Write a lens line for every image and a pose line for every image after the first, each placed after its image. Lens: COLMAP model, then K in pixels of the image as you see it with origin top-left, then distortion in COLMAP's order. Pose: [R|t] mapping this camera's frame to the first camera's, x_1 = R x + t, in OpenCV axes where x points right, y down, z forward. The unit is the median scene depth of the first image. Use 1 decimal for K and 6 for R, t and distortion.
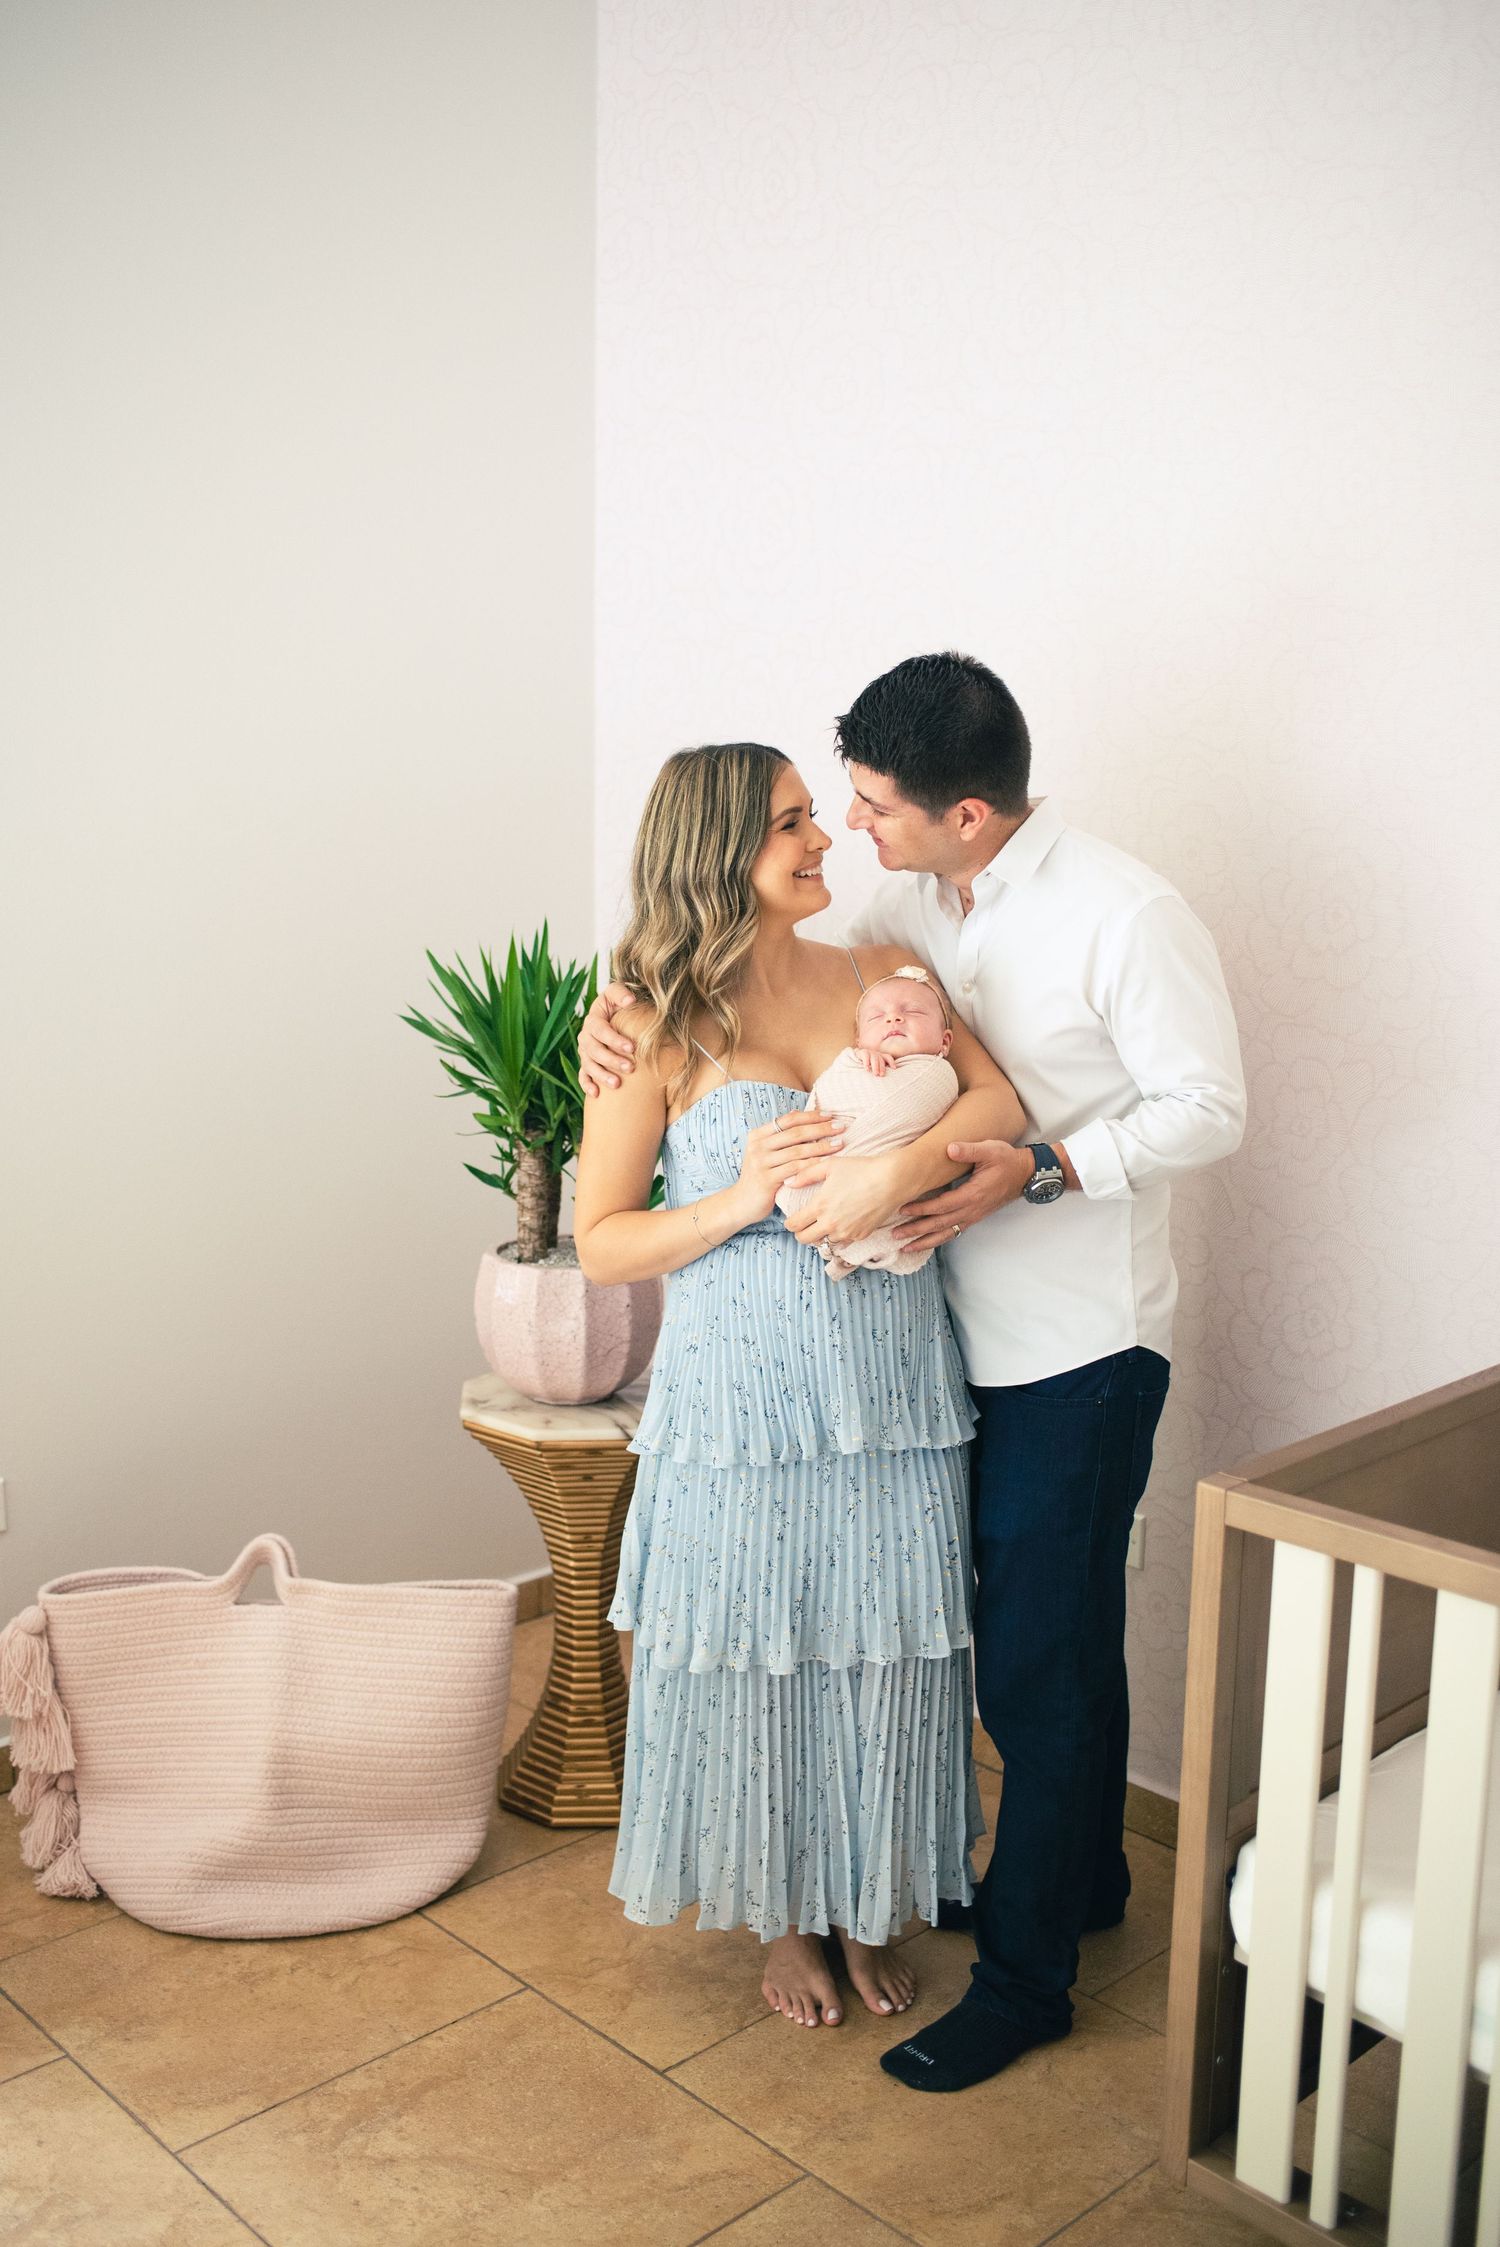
lens RADIAL K [[2378.7, 0, 750.0], [0, 2378.7, 1123.5], [0, 0, 1]] dist [-0.103234, 0.127733]
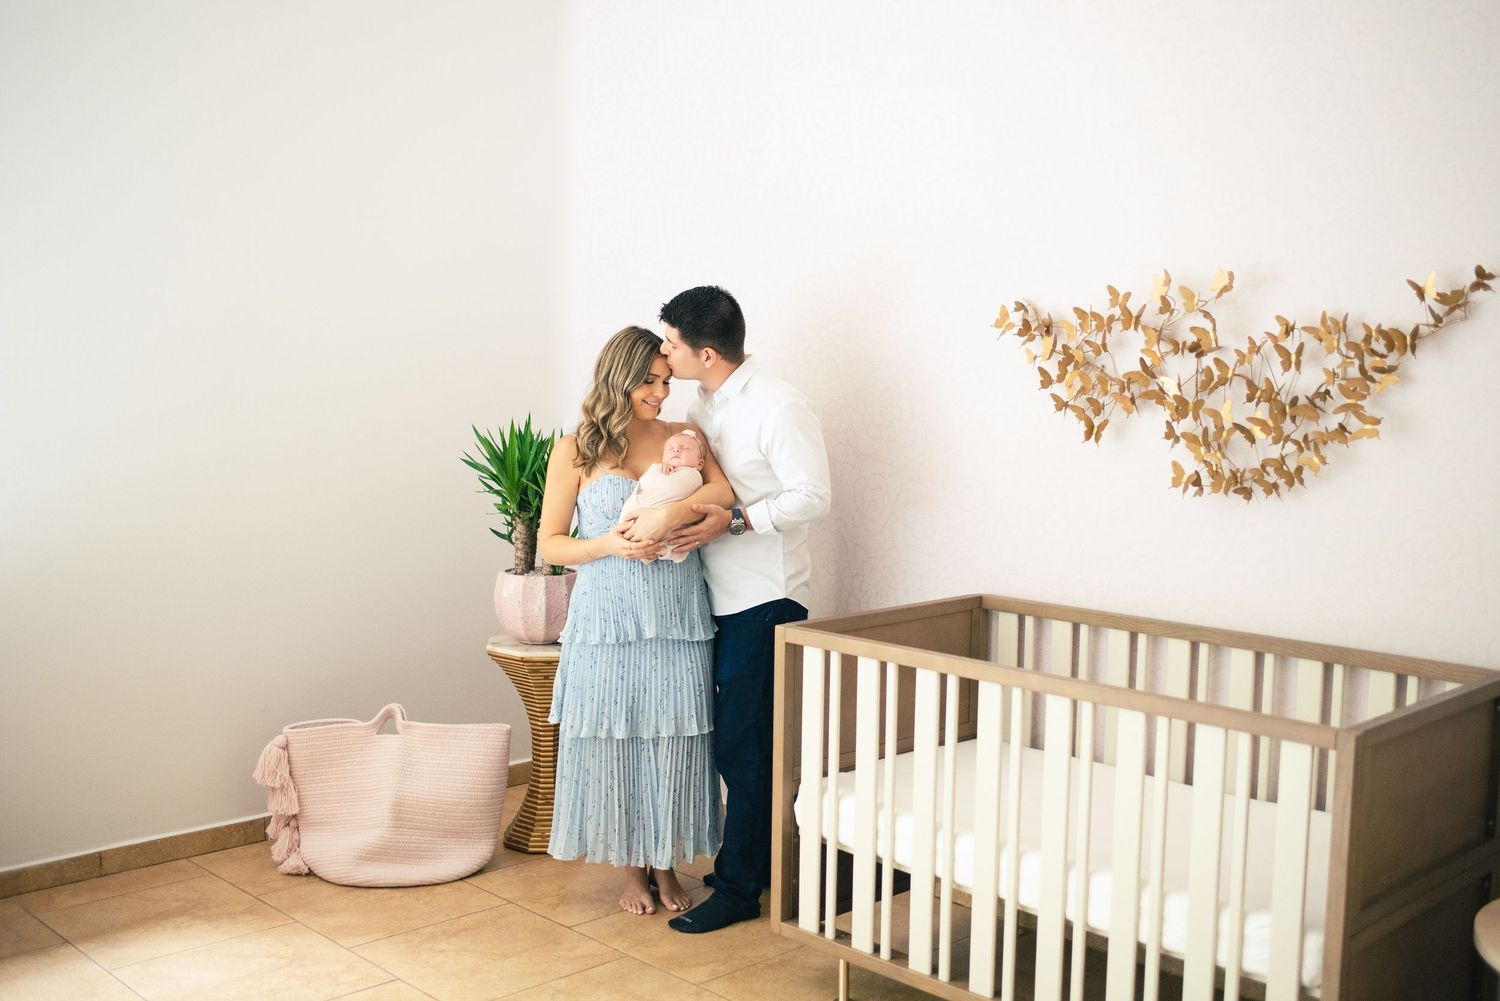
lens RADIAL K [[1587.9, 0, 750.0], [0, 1587.9, 500.5], [0, 0, 1]] dist [-0.103234, 0.127733]
pose [[0.999783, 0.004706, 0.020271, 0.089981], [-0.003461, 0.998131, -0.061008, 0.084997], [-0.020520, 0.060925, 0.997931, -0.448038]]
